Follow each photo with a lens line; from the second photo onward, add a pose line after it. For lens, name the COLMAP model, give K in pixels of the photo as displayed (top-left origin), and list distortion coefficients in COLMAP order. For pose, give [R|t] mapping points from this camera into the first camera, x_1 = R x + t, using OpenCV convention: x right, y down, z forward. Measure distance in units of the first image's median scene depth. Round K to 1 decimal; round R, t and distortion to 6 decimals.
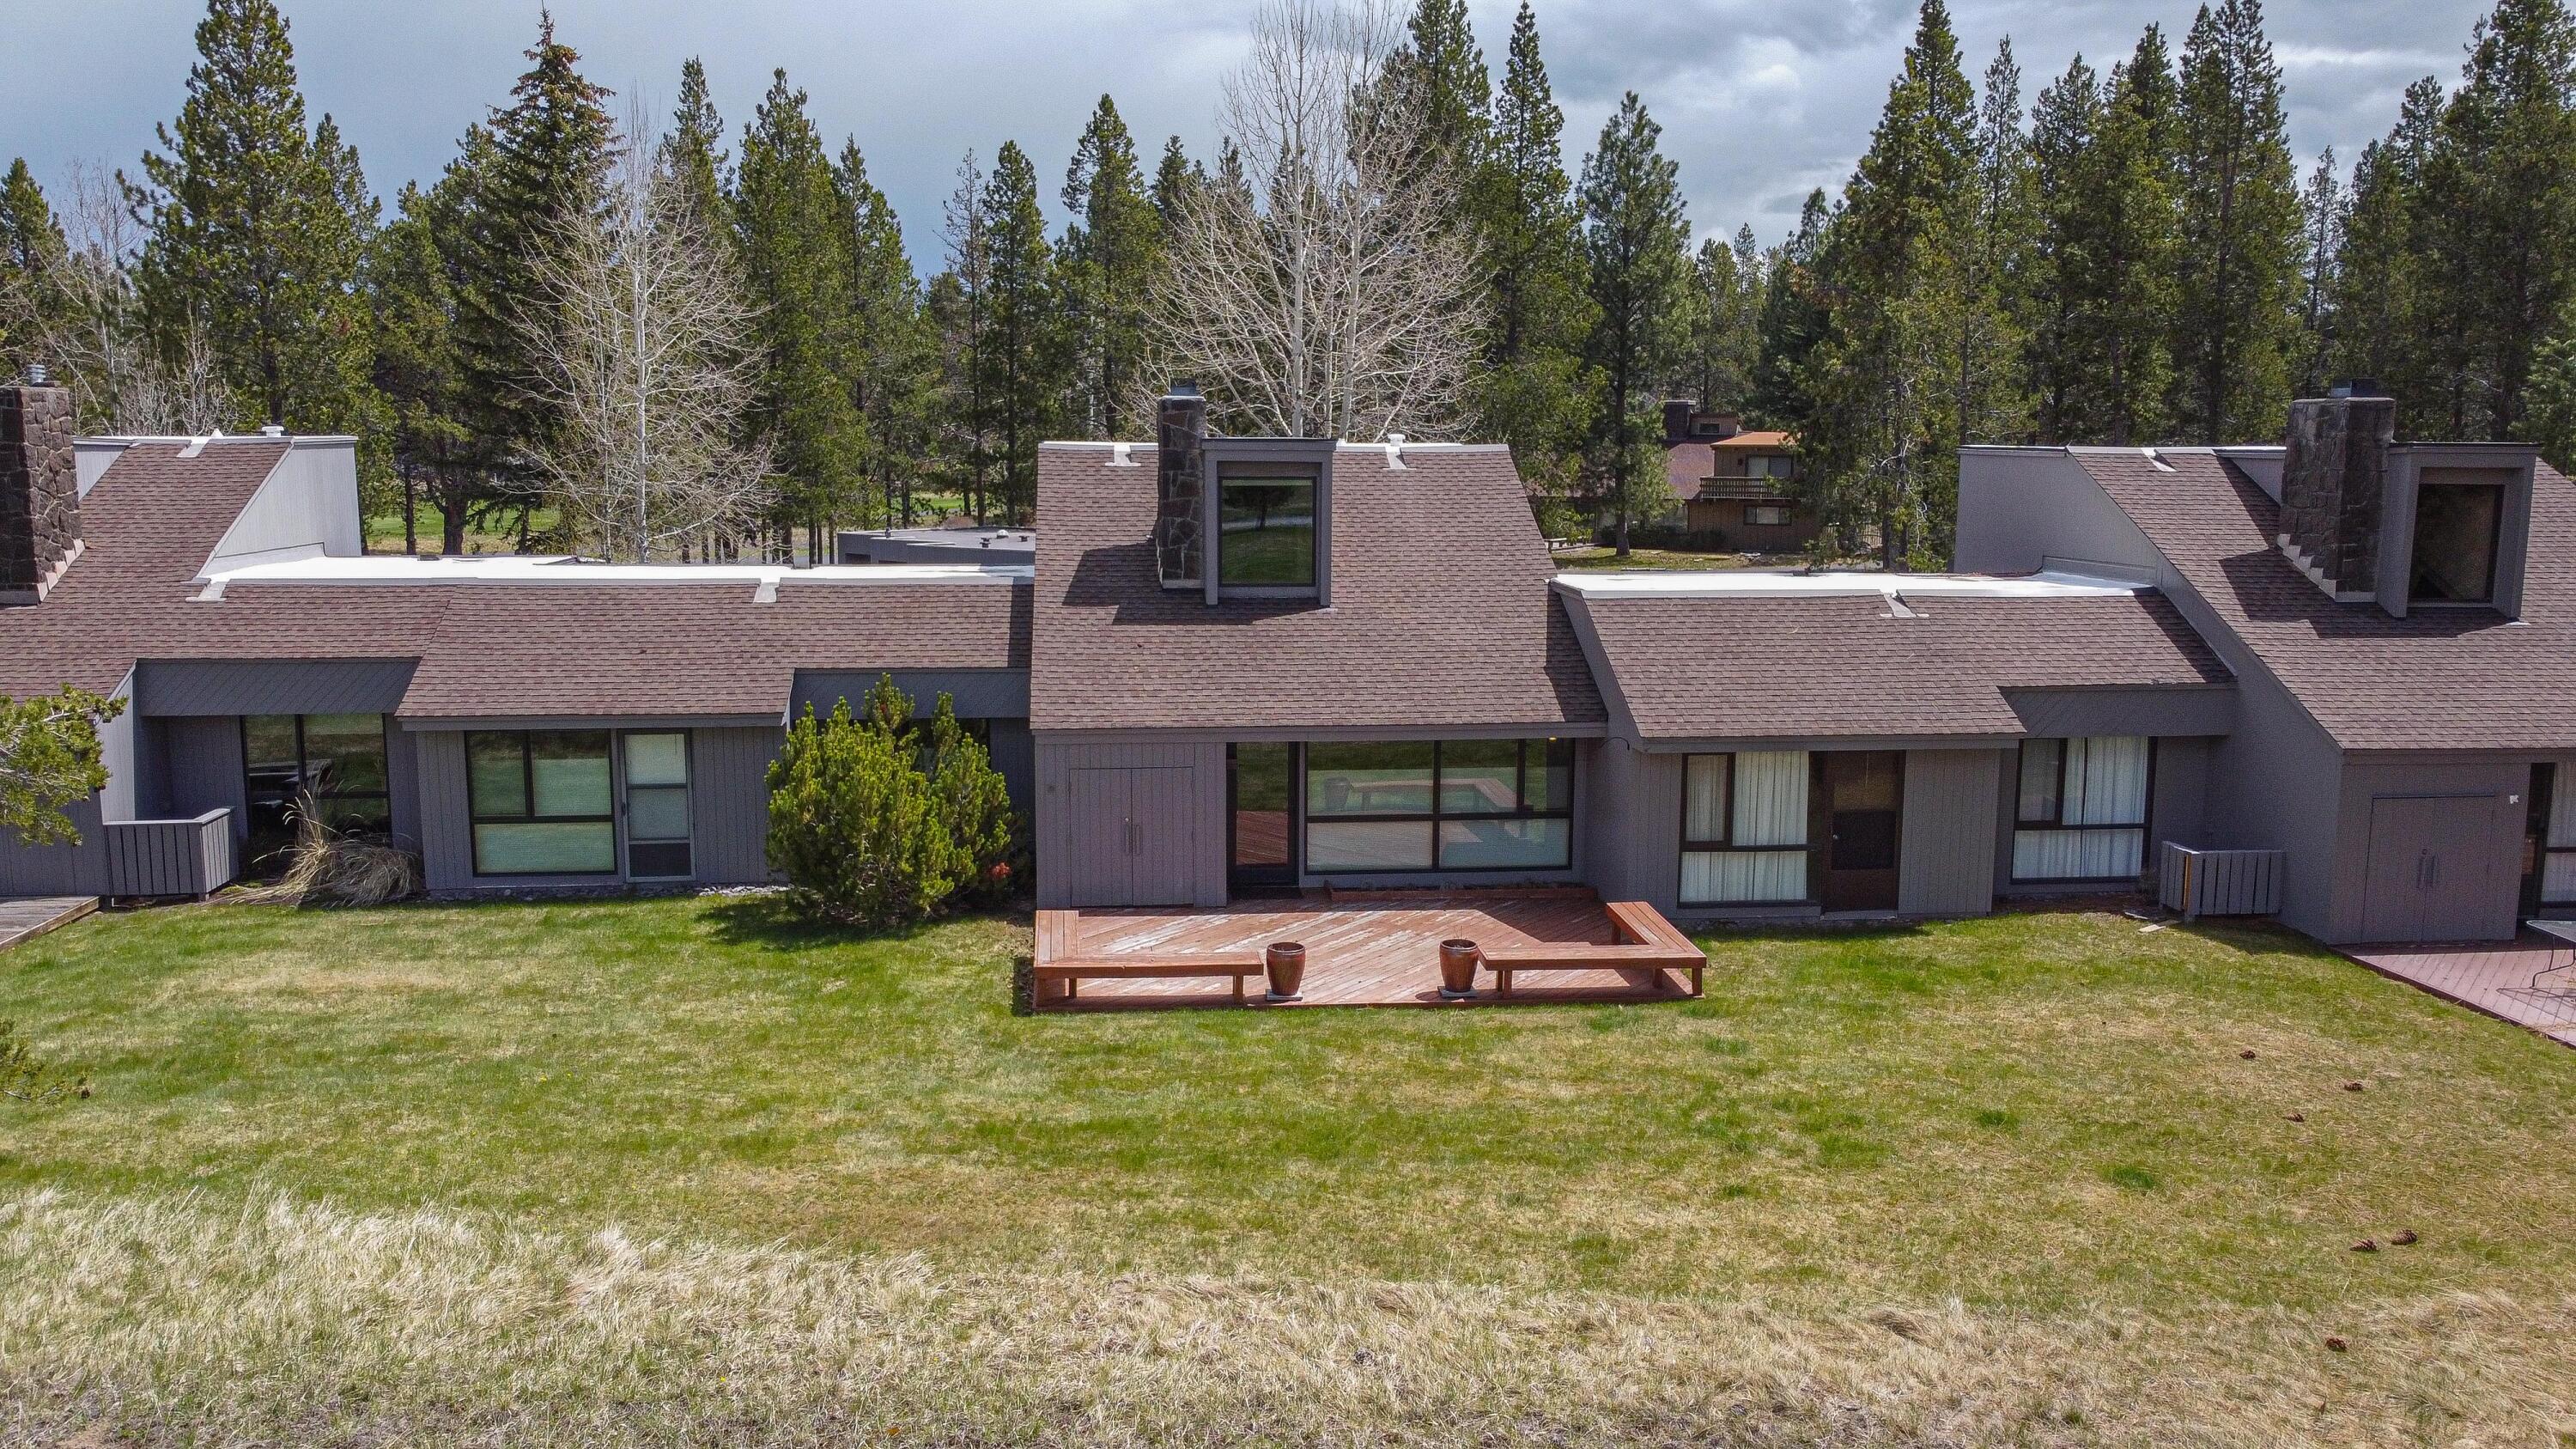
lens RADIAL K [[1959.4, 0, 1288.0], [0, 1959.4, 724.5], [0, 0, 1]] dist [0.000038, -0.002993]
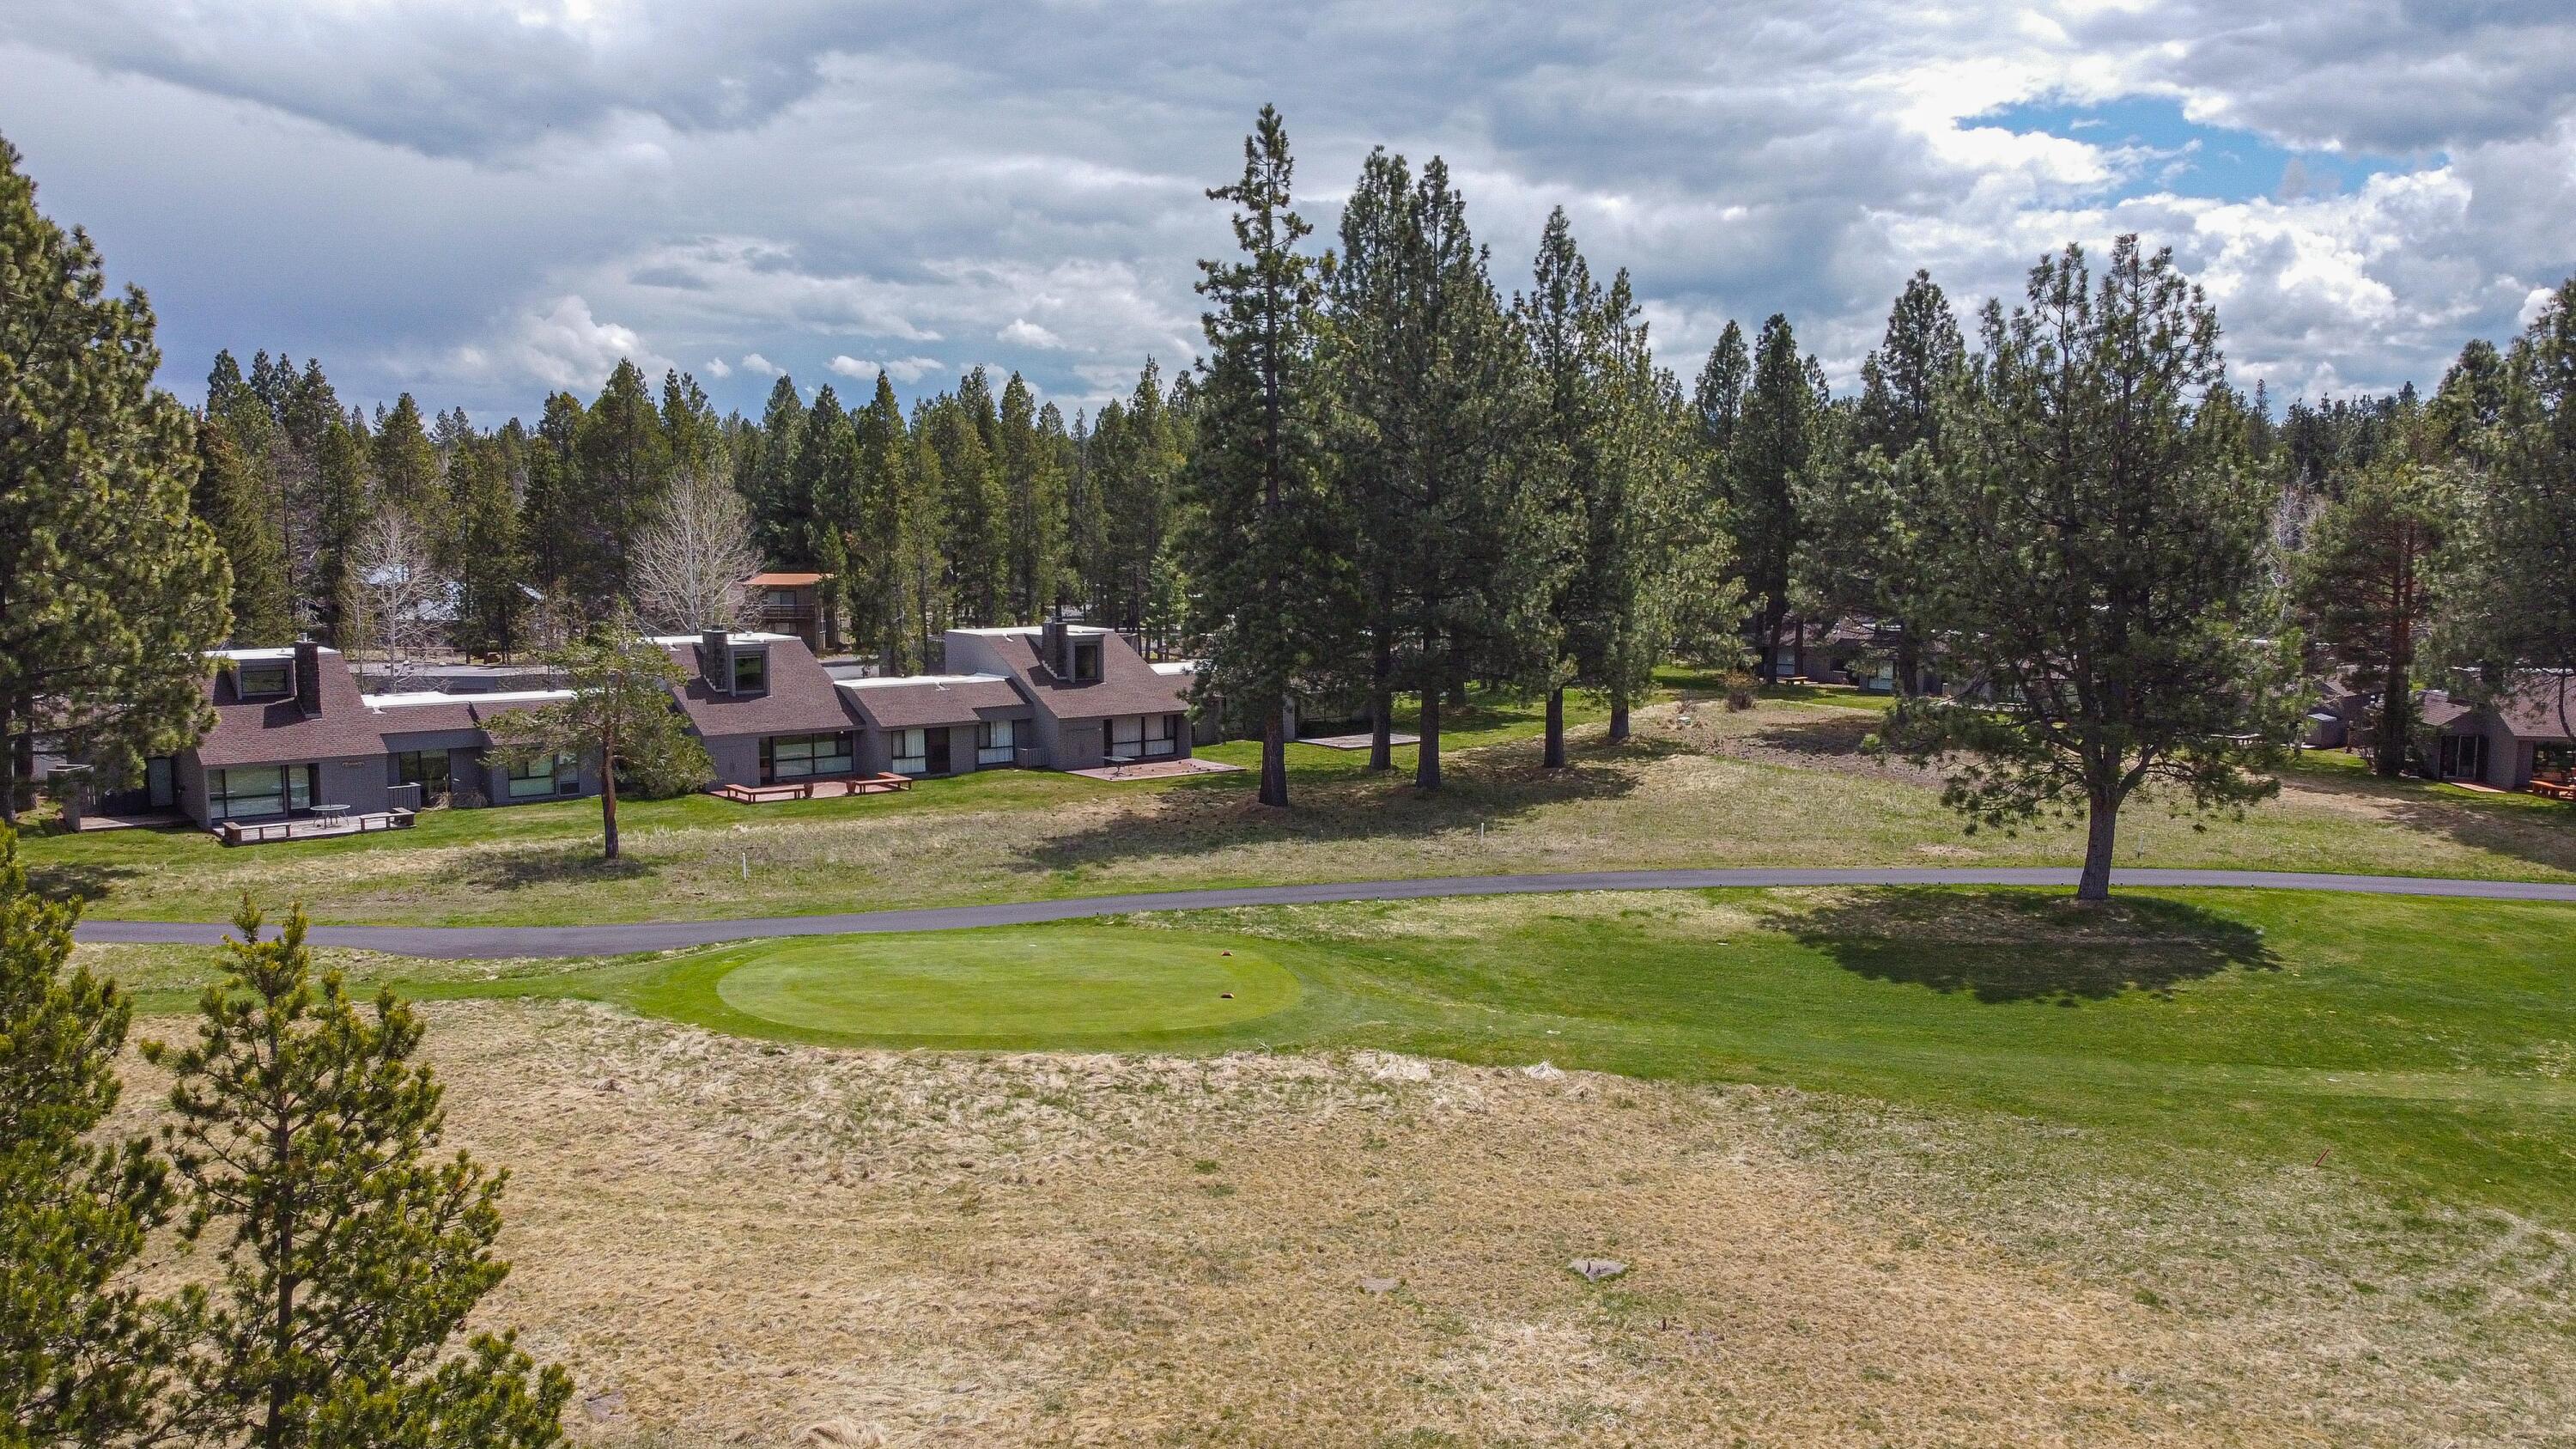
lens RADIAL K [[1959.4, 0, 1288.0], [0, 1959.4, 724.5], [0, 0, 1]] dist [0.000038, -0.002993]
pose [[0.847374, -0.058702, 0.527742, -1.043611], [0.077114, 0.996939, -0.012926, 0.101906], [-0.525368, 0.051650, 0.849306, -2.353691]]
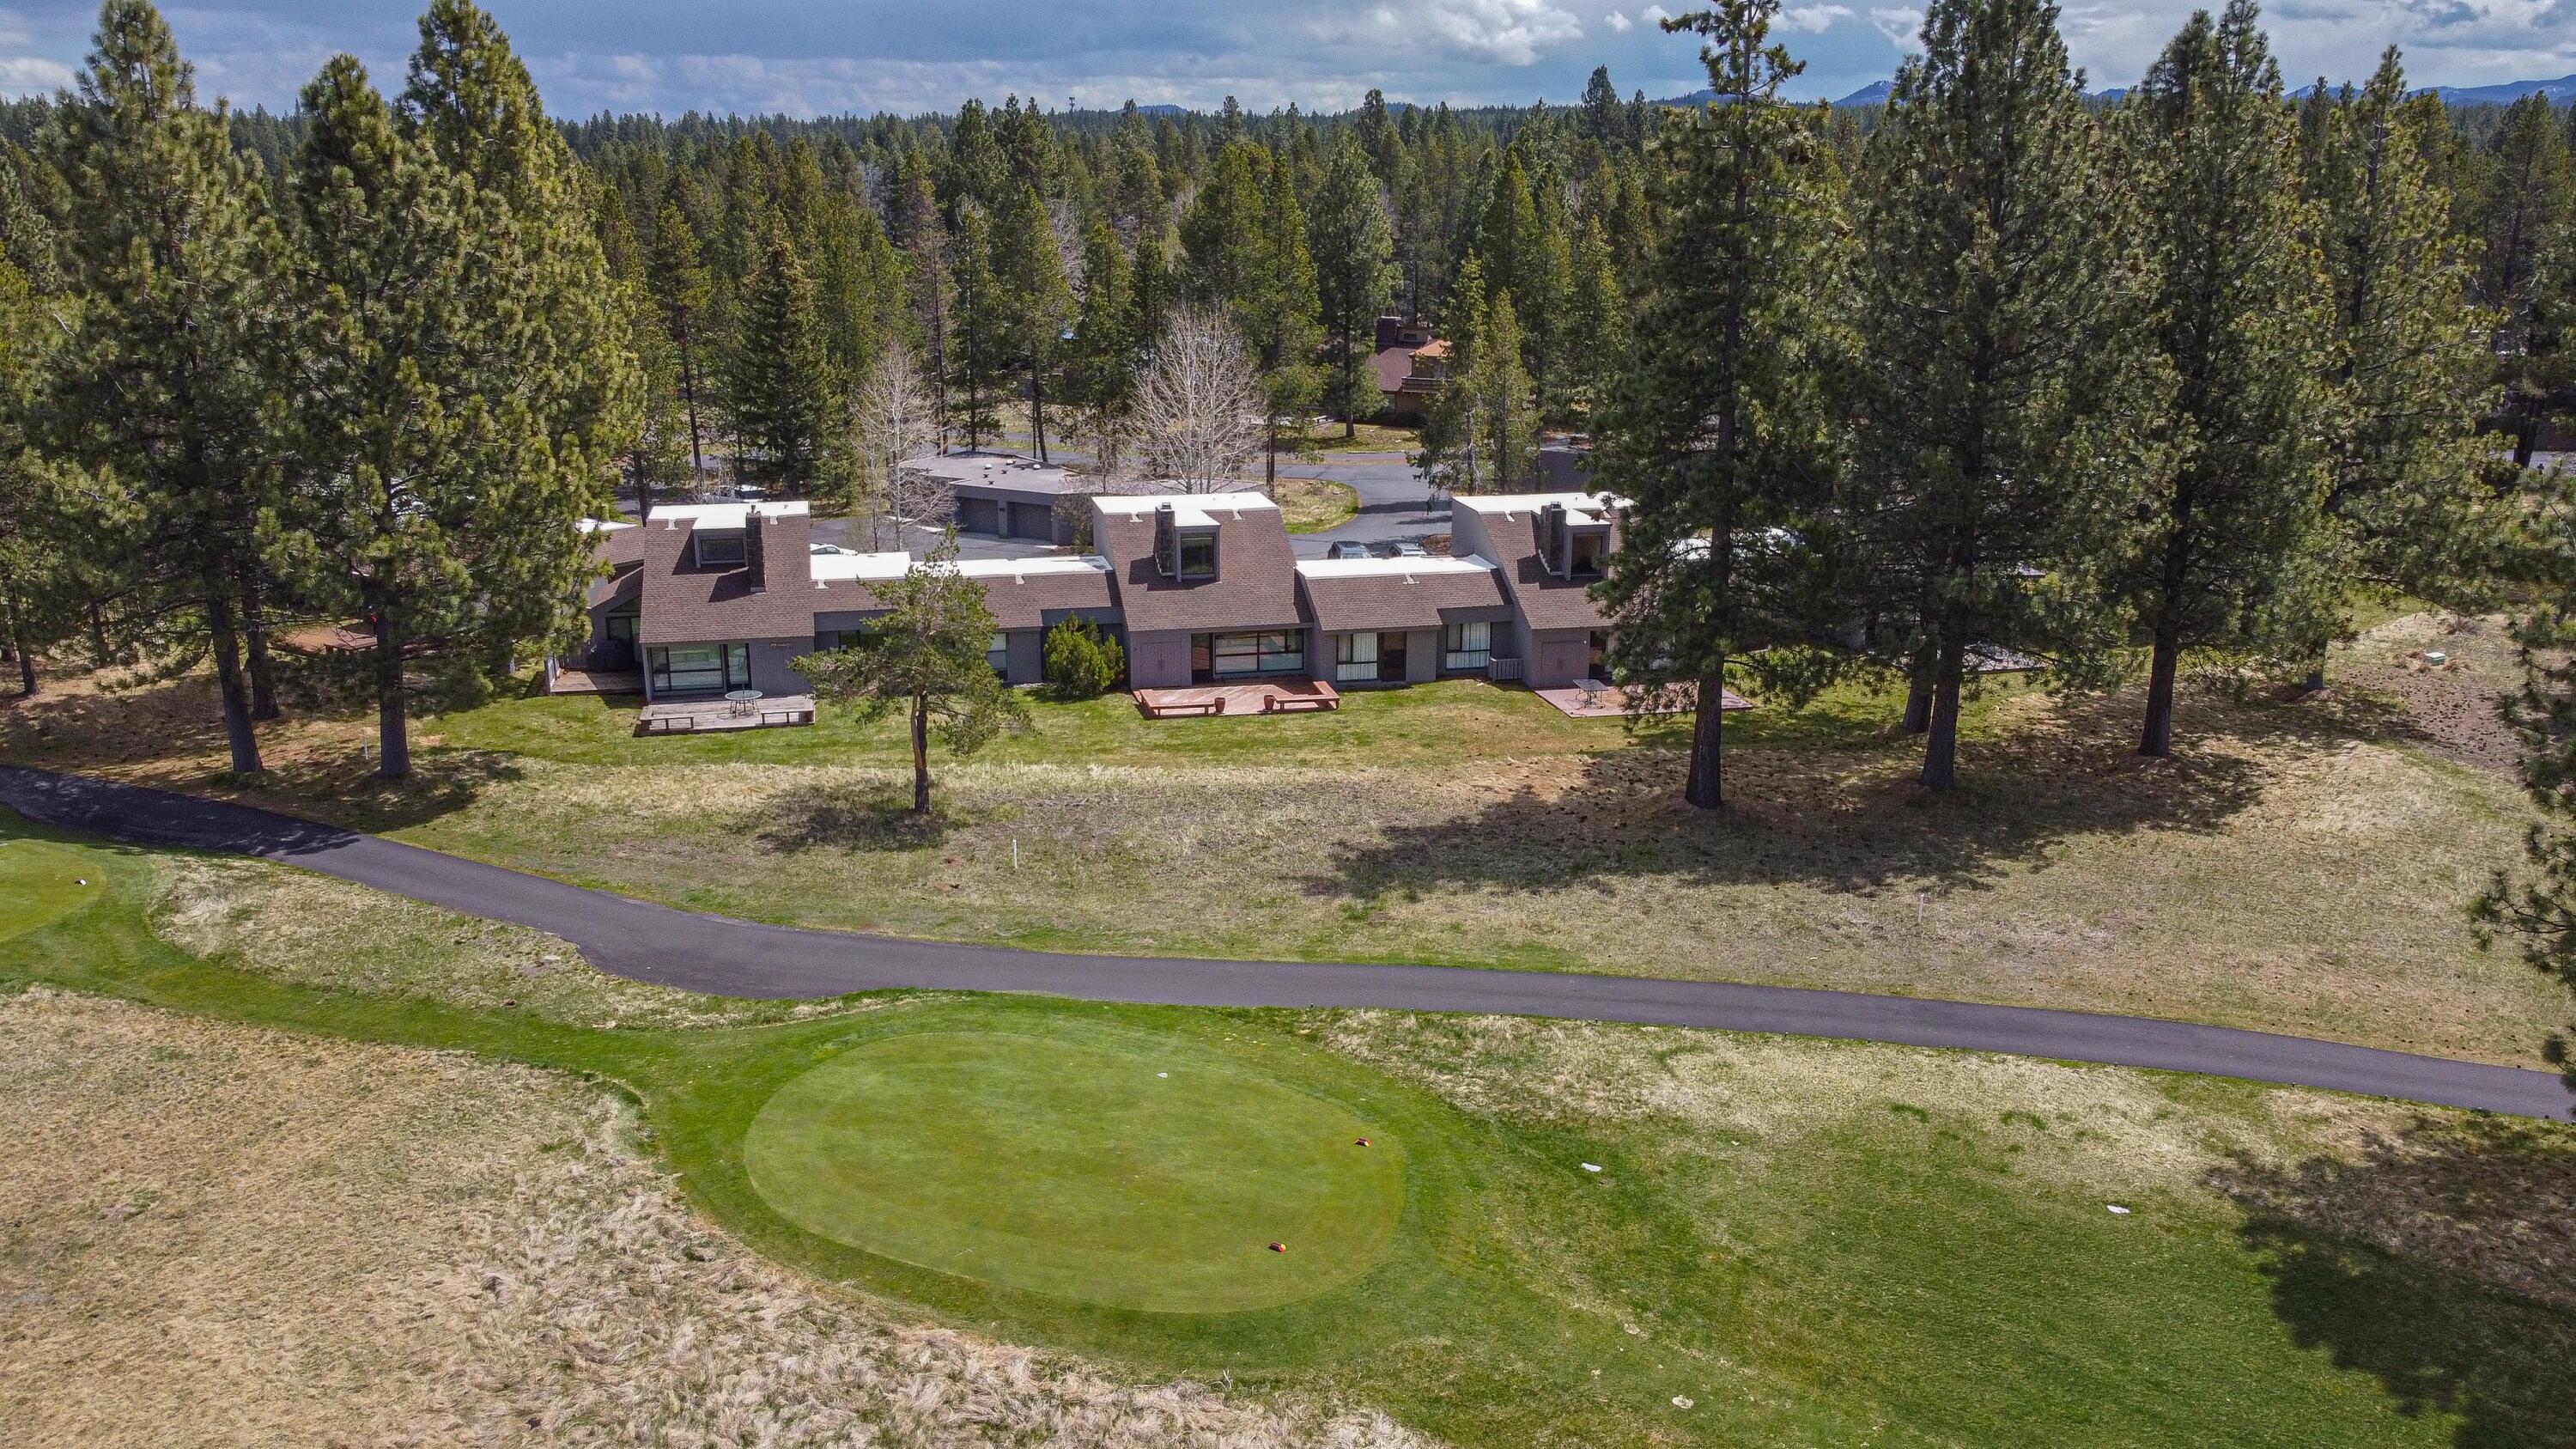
lens RADIAL K [[1959.4, 0, 1288.0], [0, 1959.4, 724.5], [0, 0, 1]] dist [0.000038, -0.002993]
pose [[0.992755, -0.032504, 0.115673, -0.244090], [0.017035, 0.991064, 0.132292, -0.256345], [-0.118940, -0.129363, 0.984438, -2.096323]]
